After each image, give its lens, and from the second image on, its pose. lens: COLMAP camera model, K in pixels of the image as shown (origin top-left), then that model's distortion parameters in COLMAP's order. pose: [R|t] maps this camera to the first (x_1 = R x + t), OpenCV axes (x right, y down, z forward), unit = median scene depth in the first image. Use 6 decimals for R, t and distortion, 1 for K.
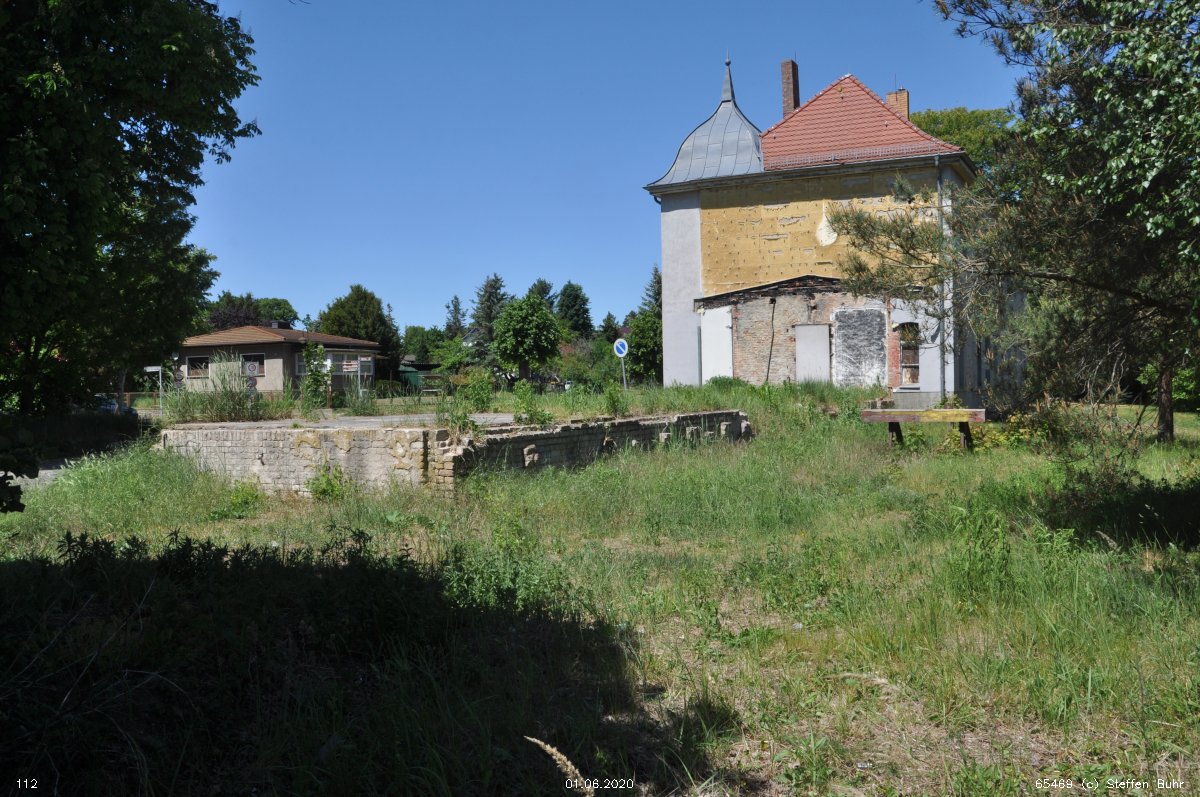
lens RADIAL K [[1095.3, 0, 600.0], [0, 1095.3, 398.5], [0, 0, 1]] dist [-0.041877, 0.000369]
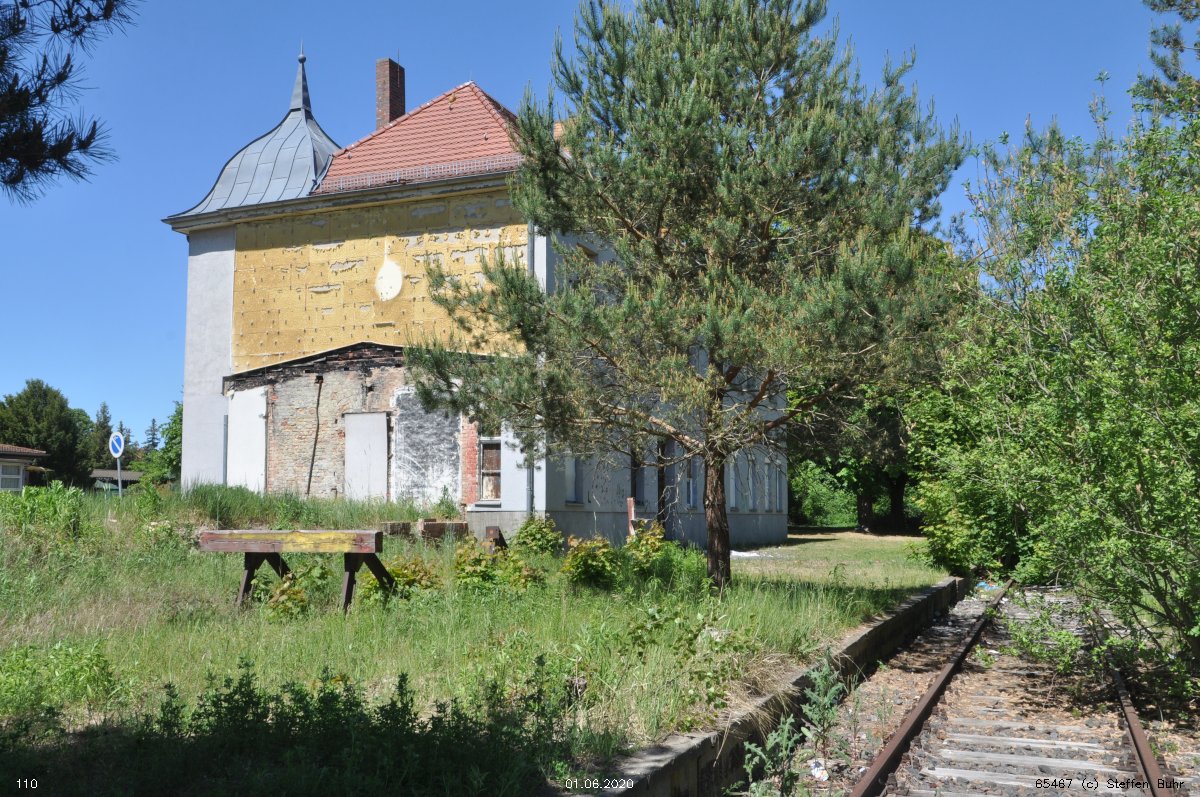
lens RADIAL K [[1177.6, 0, 600.0], [0, 1177.6, 398.5], [0, 0, 1]] dist [-0.004550, 0.001478]
pose [[0.997641, 0.018306, 0.066155, 0.289059], [-0.010747, 0.993552, -0.112864, 0.006234], [-0.067794, 0.111887, 0.991406, 0.244565]]
